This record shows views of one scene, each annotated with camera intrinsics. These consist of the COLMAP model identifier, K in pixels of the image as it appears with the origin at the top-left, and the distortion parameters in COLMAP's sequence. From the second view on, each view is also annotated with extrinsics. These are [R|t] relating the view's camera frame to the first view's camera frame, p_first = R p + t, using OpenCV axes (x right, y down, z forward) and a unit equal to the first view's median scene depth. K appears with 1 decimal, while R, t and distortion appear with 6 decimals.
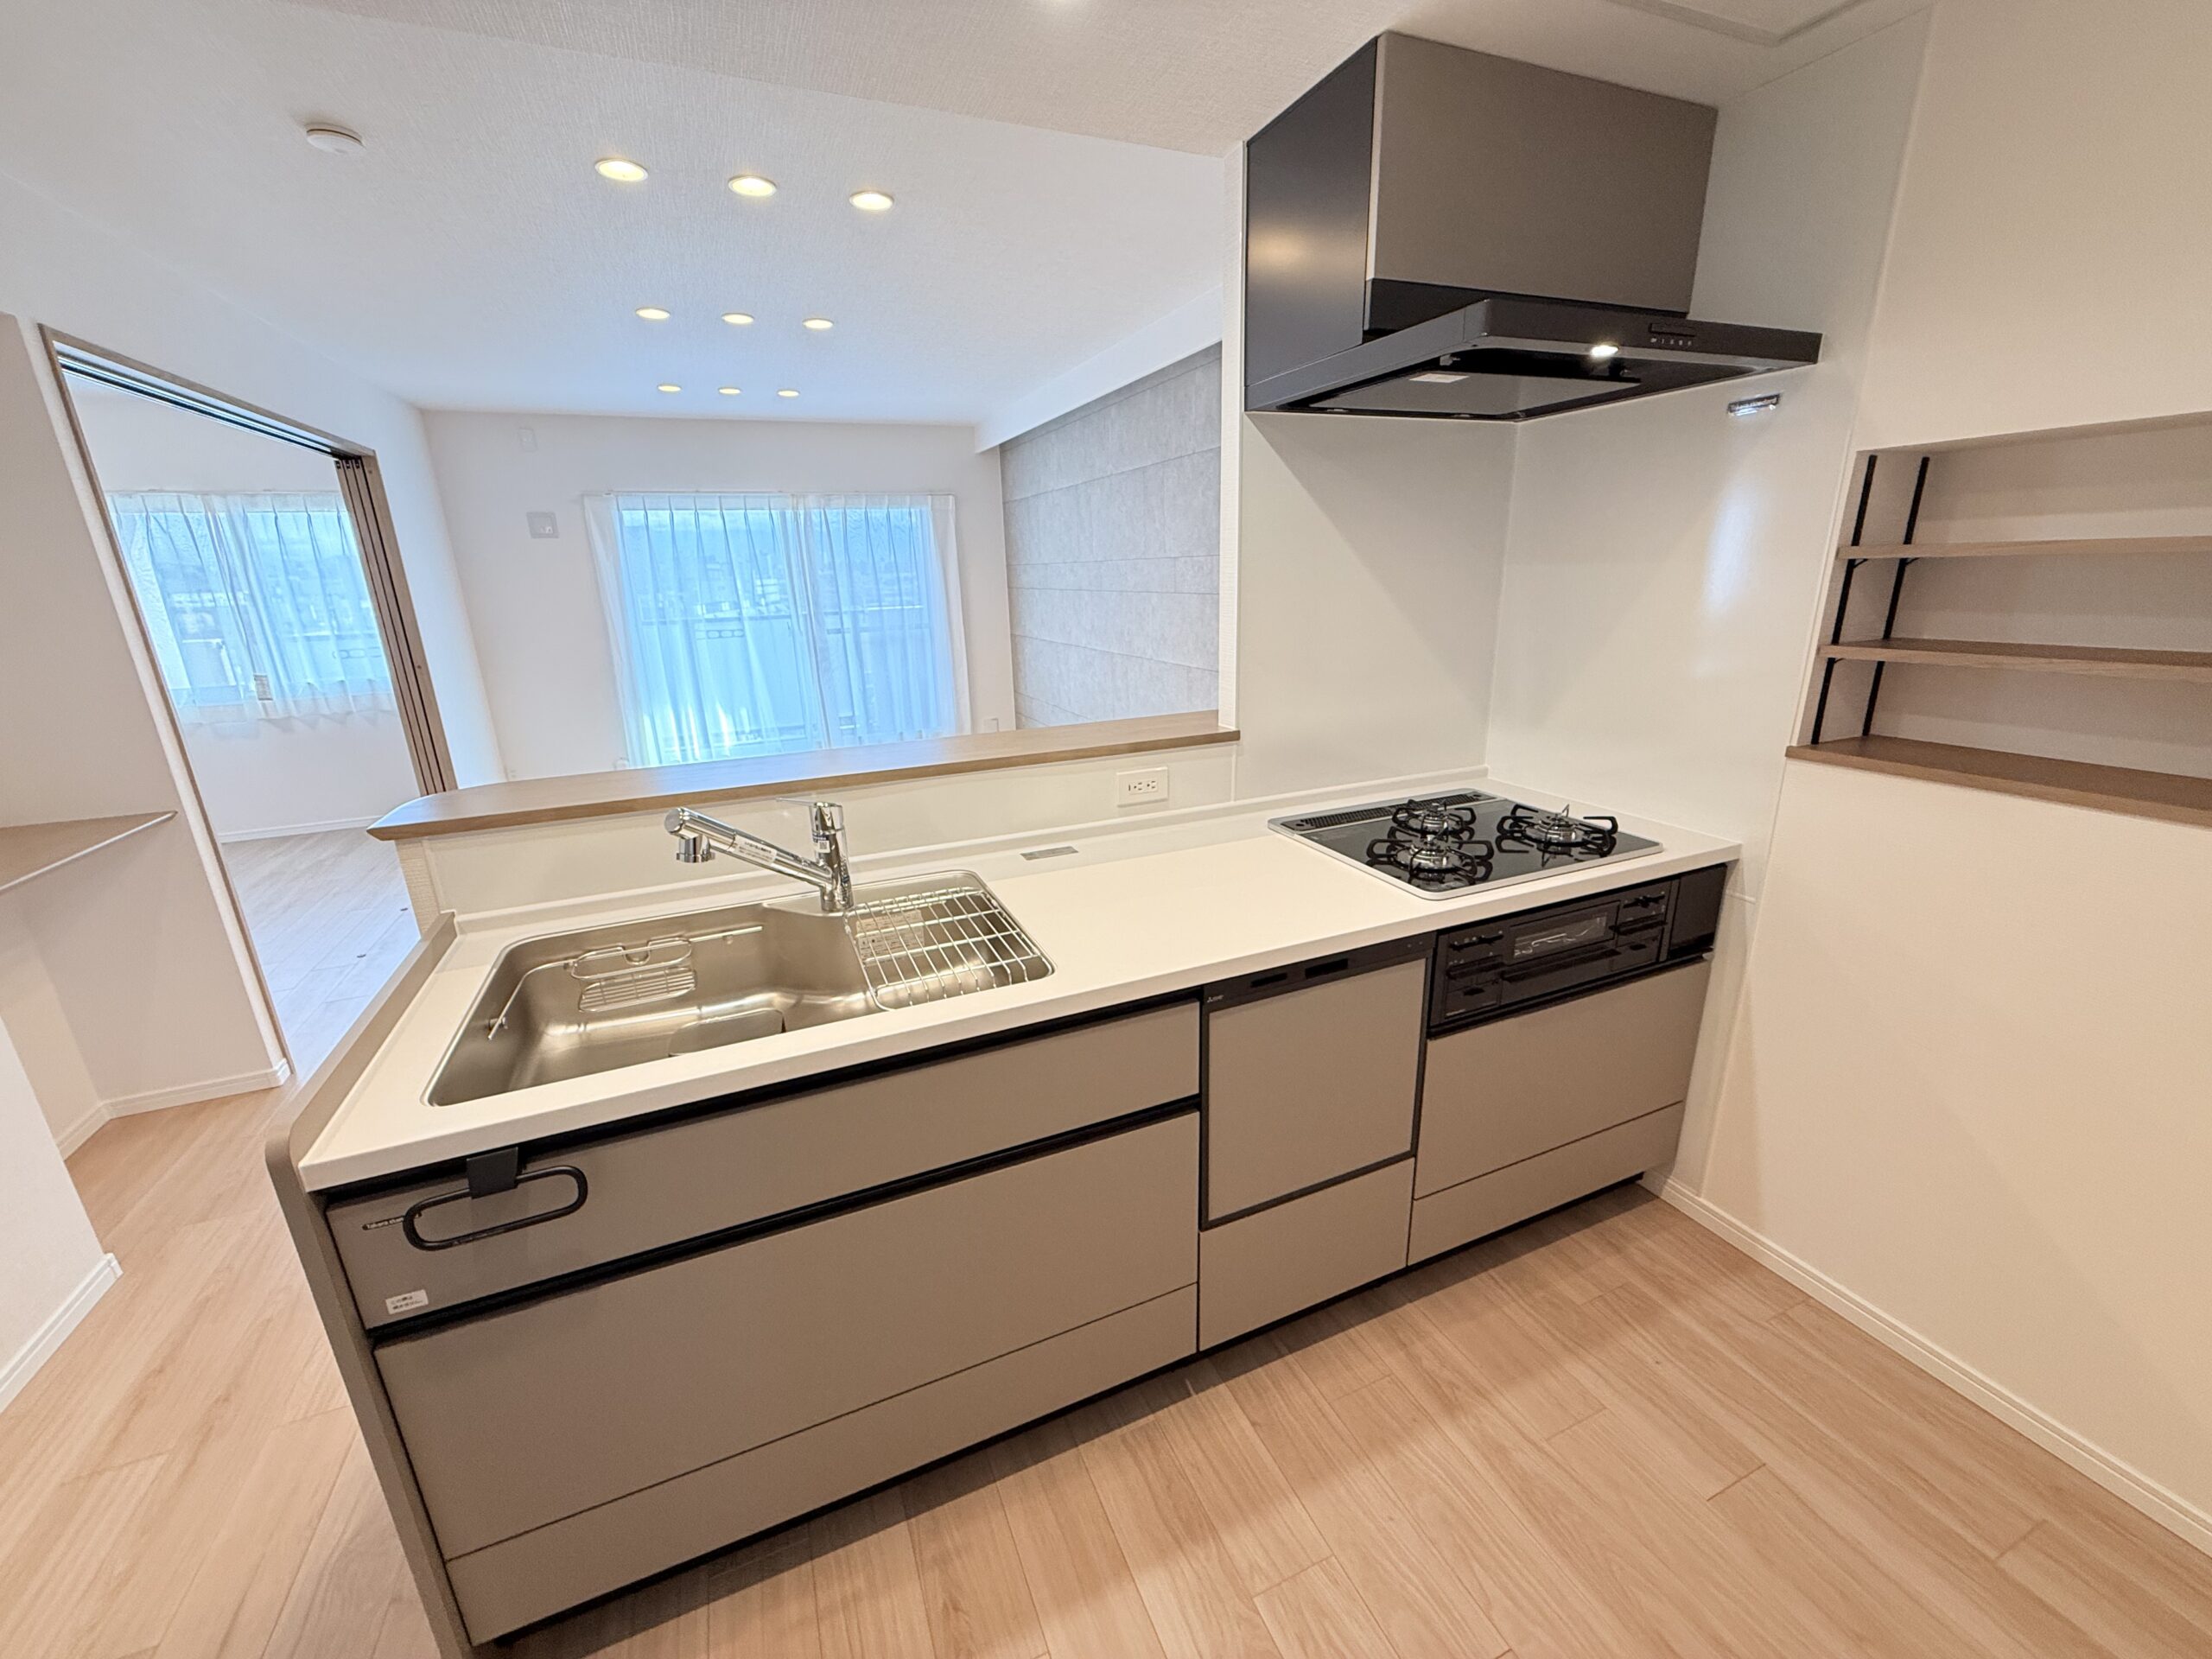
lens RADIAL K [[873.8, 0, 1092.9], [0, 873.8, 825.1], [0, 0, 1]] dist [-0.002790, 0.001360]
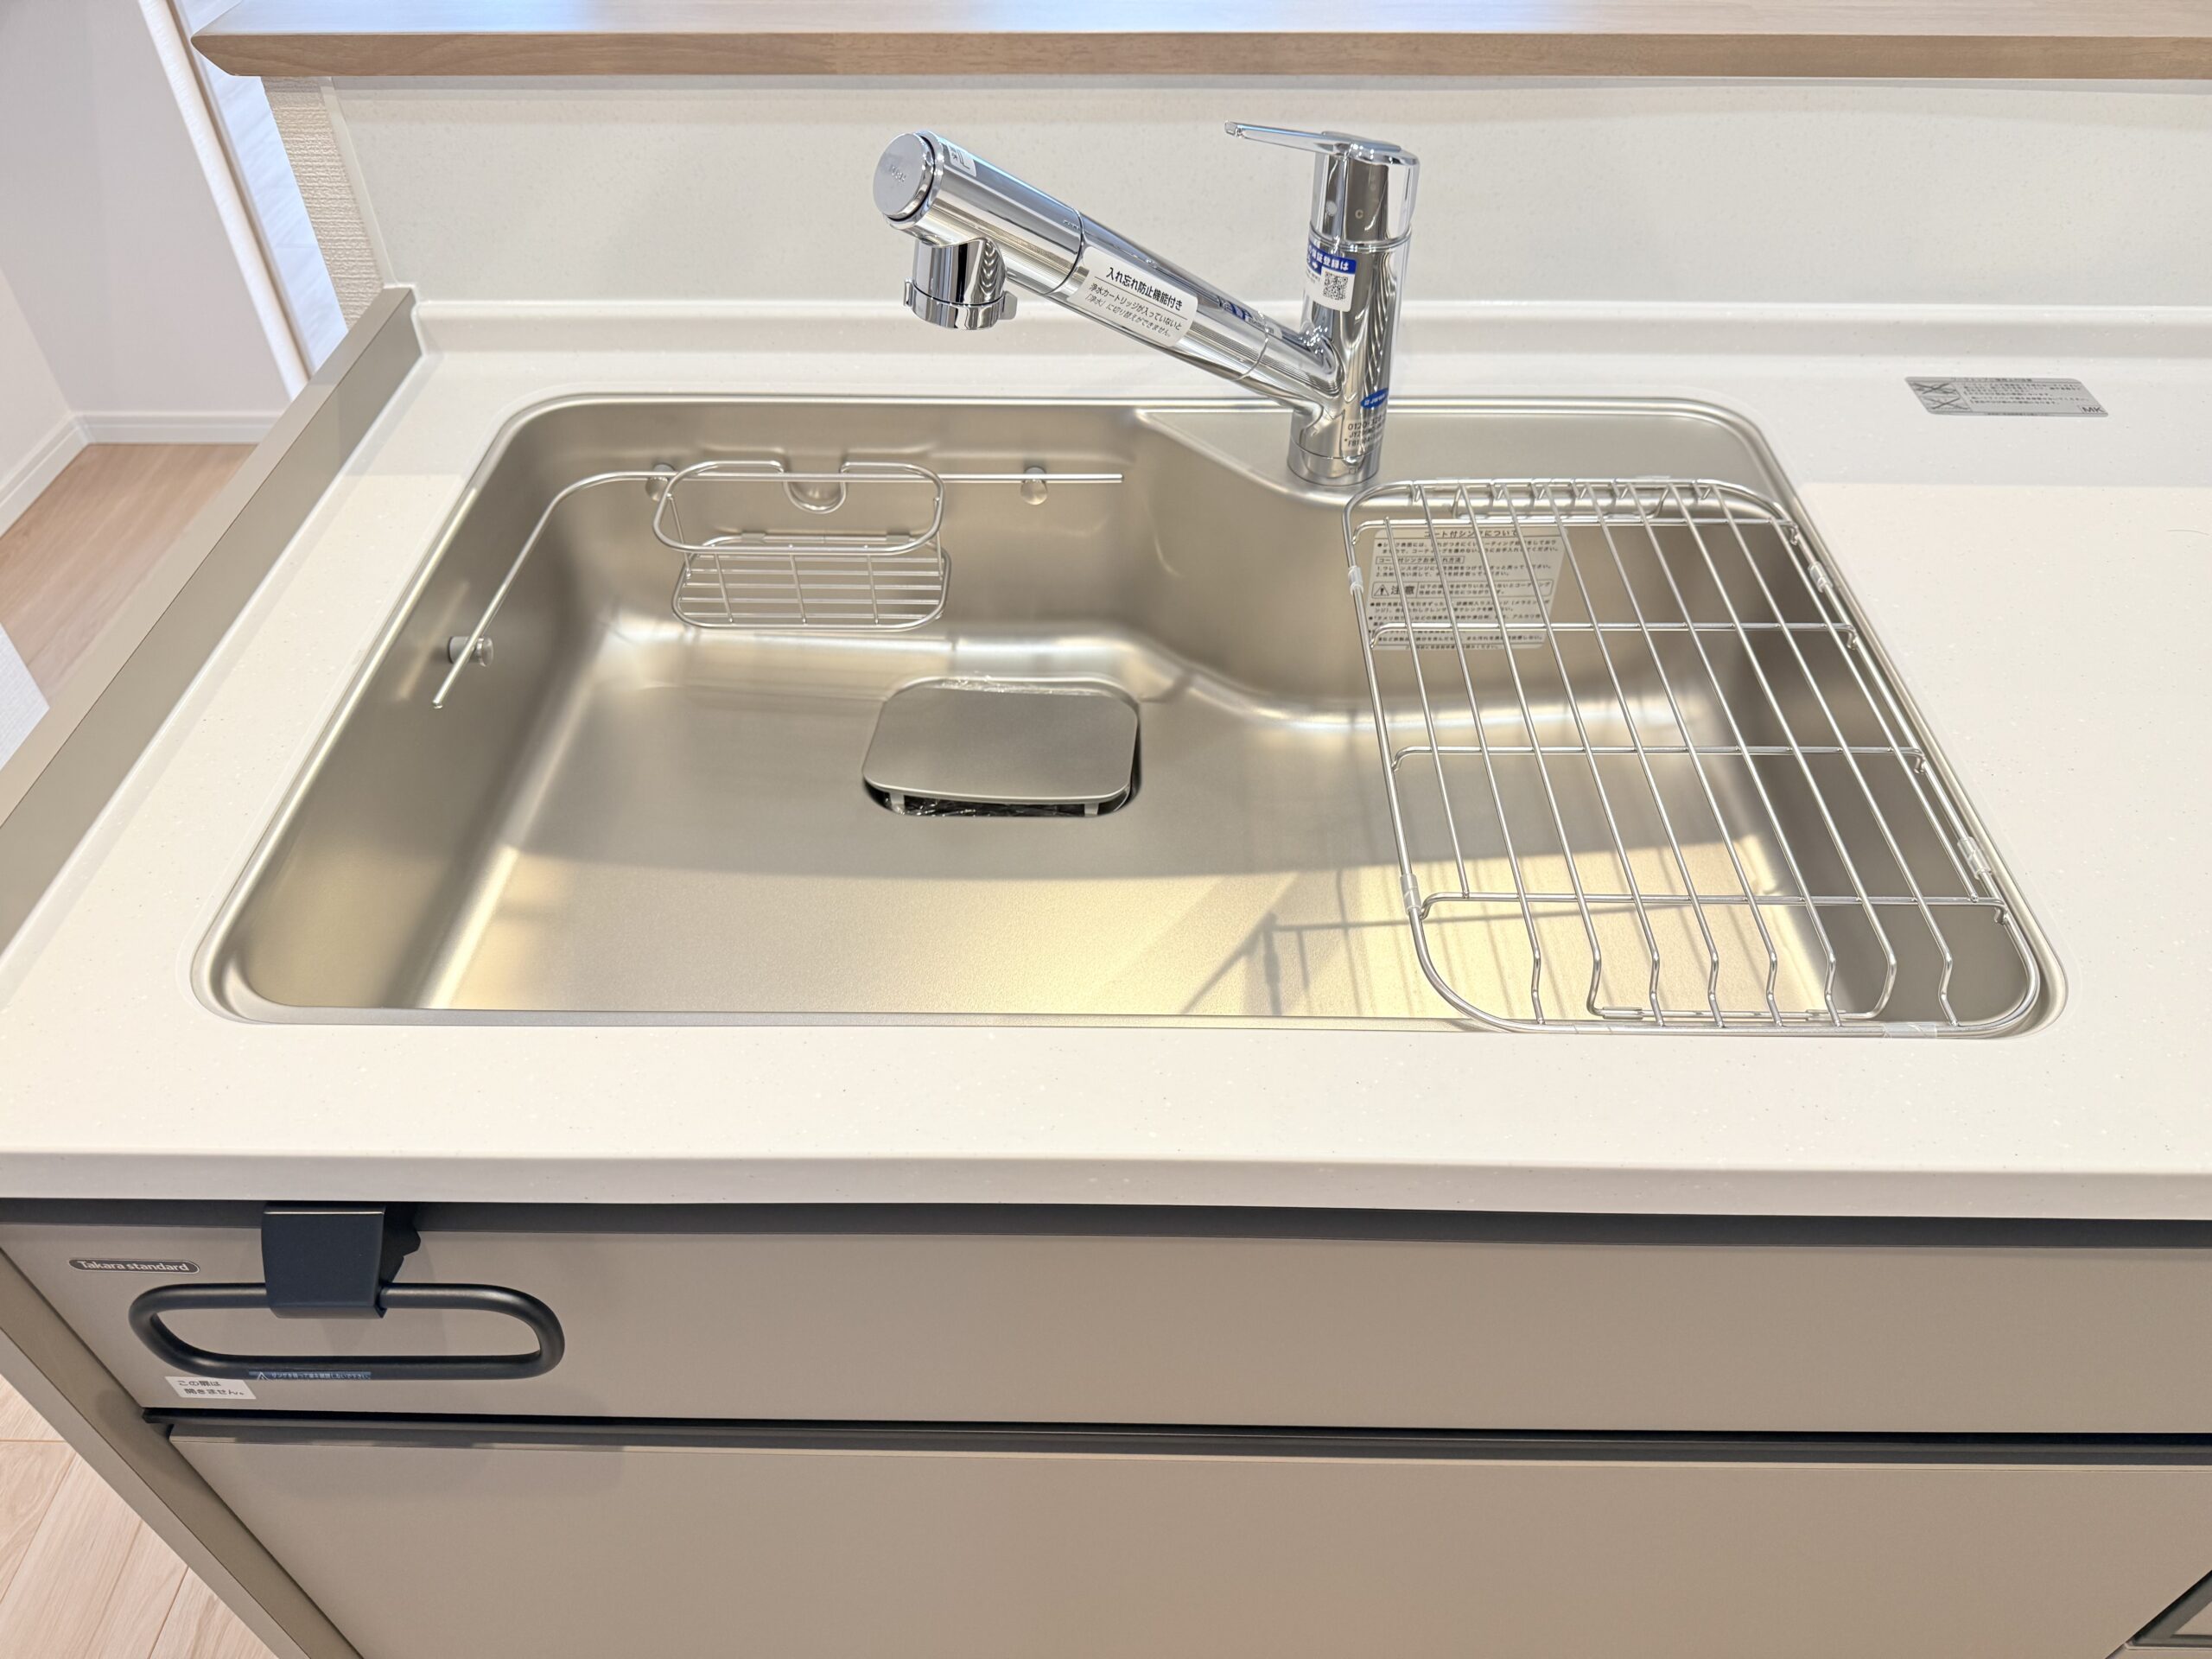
lens RADIAL K [[1590.4, 0, 1116.6], [0, 1590.4, 827.7], [0, 0, 1]] dist [-0.010608, -0.000268]
pose [[0.916438, 0.291518, -0.274150, -0.169968], [-0.137720, 0.872979, 0.467911, -0.066218], [0.375732, -0.391055, 0.840179, 0.415440]]
